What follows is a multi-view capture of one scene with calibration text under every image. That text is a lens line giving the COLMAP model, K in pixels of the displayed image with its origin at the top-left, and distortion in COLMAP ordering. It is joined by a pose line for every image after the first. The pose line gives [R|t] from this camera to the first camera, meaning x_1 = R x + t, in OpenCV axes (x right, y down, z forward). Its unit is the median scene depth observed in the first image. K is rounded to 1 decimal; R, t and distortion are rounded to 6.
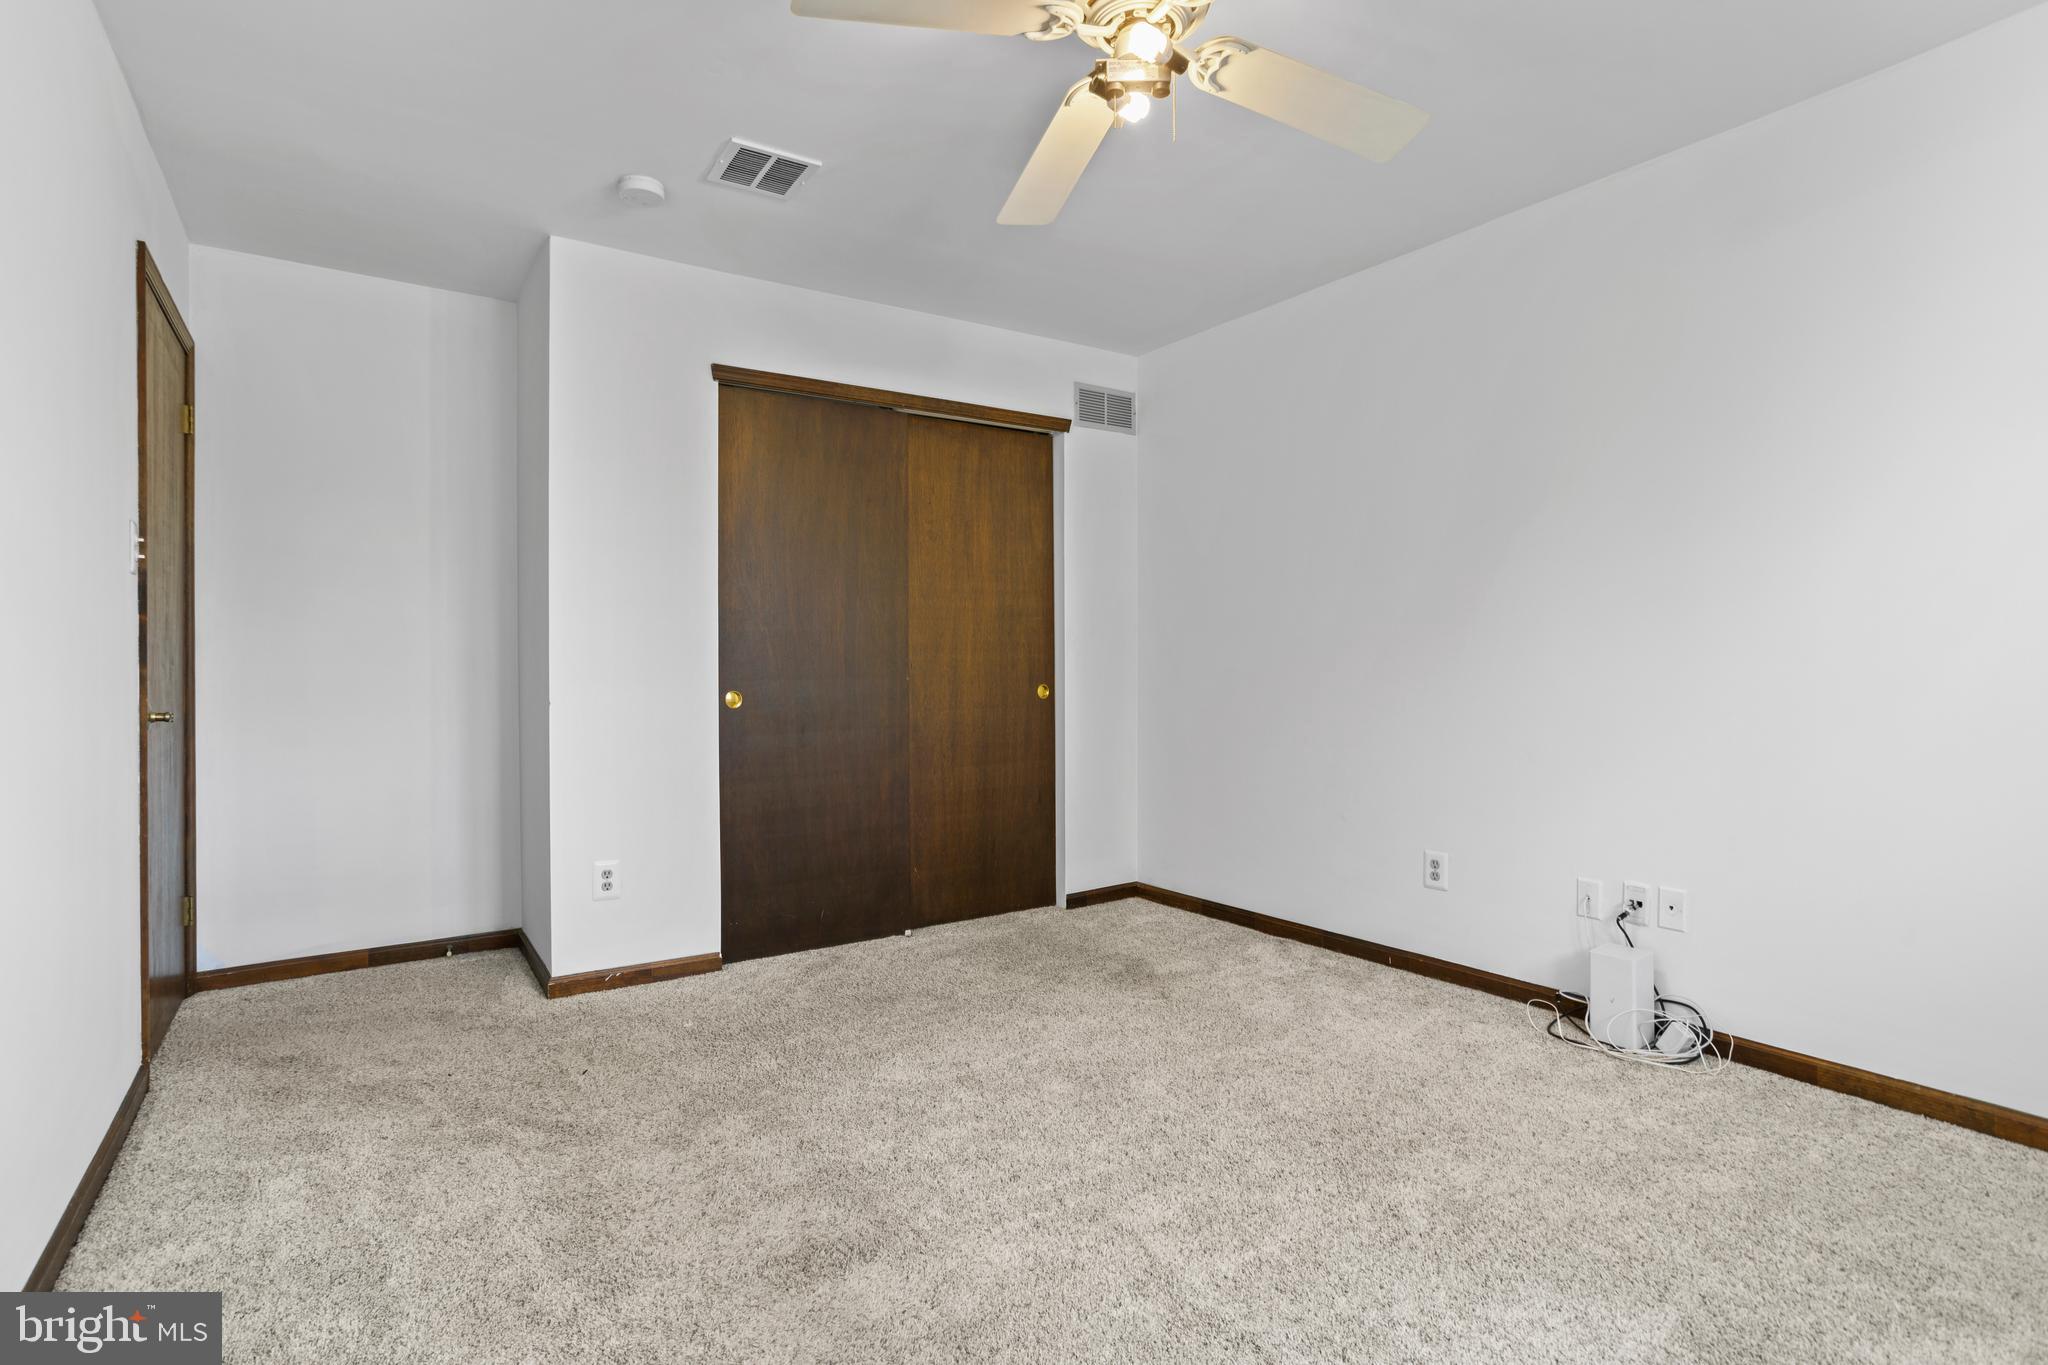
lens RADIAL K [[1011.4, 0, 1020.5], [0, 1011.4, 636.1], [0, 0, 1]] dist [-0.053967, 0.034791]
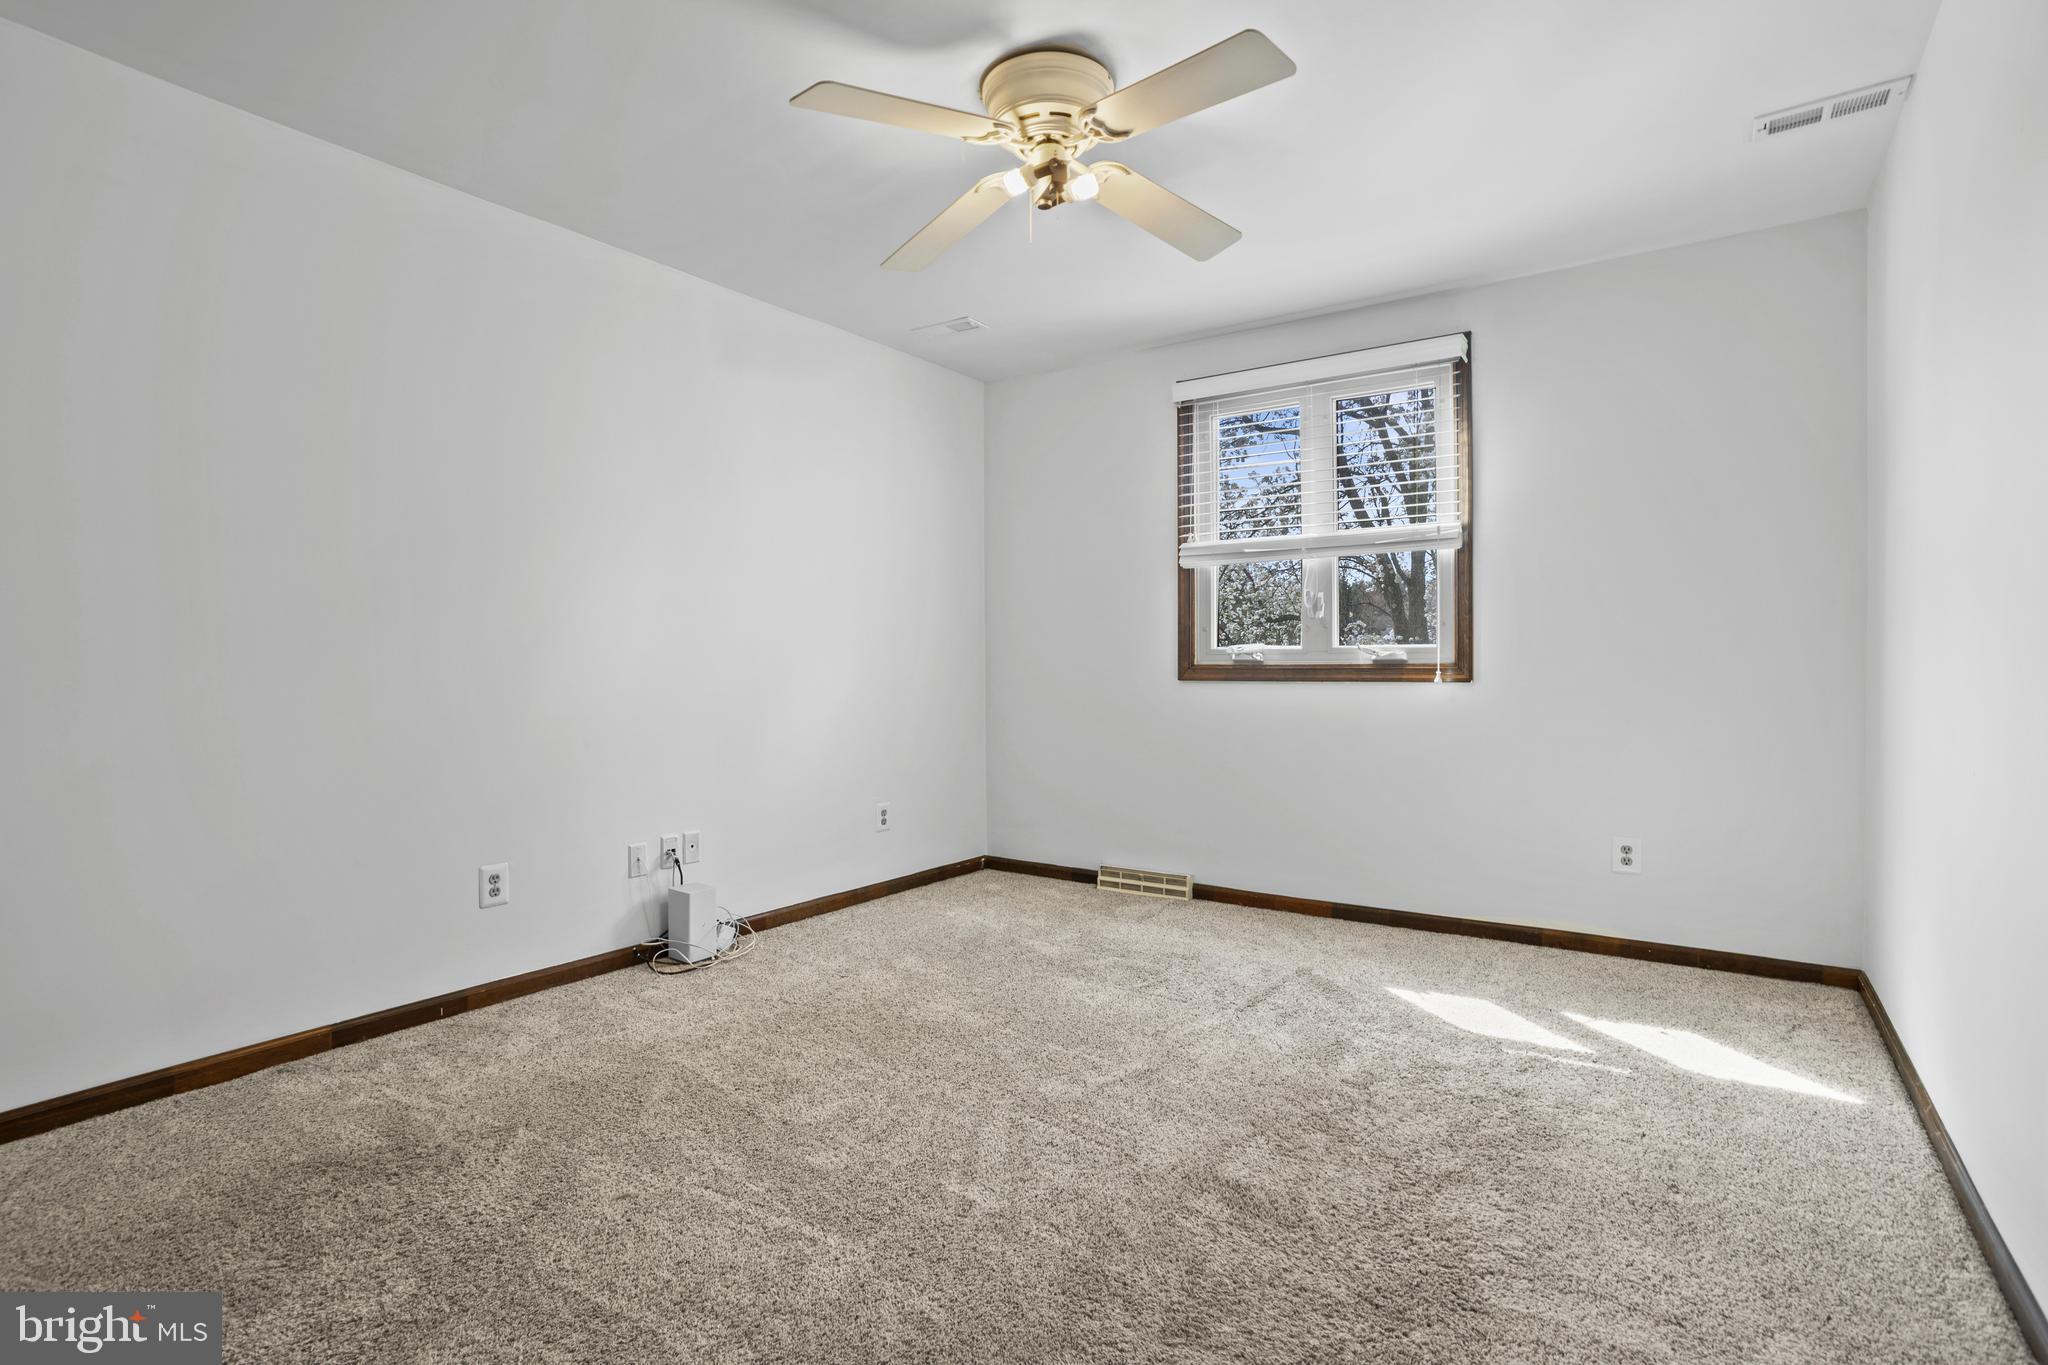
lens RADIAL K [[1011.4, 0, 1020.5], [0, 1011.4, 636.1], [0, 0, 1]] dist [-0.053967, 0.034791]
pose [[-0.362332, 0.027757, 0.931636, -0.687214], [-0.030939, 0.998647, -0.041786, 0.031366], [-0.931536, -0.043964, -0.360983, 0.985189]]
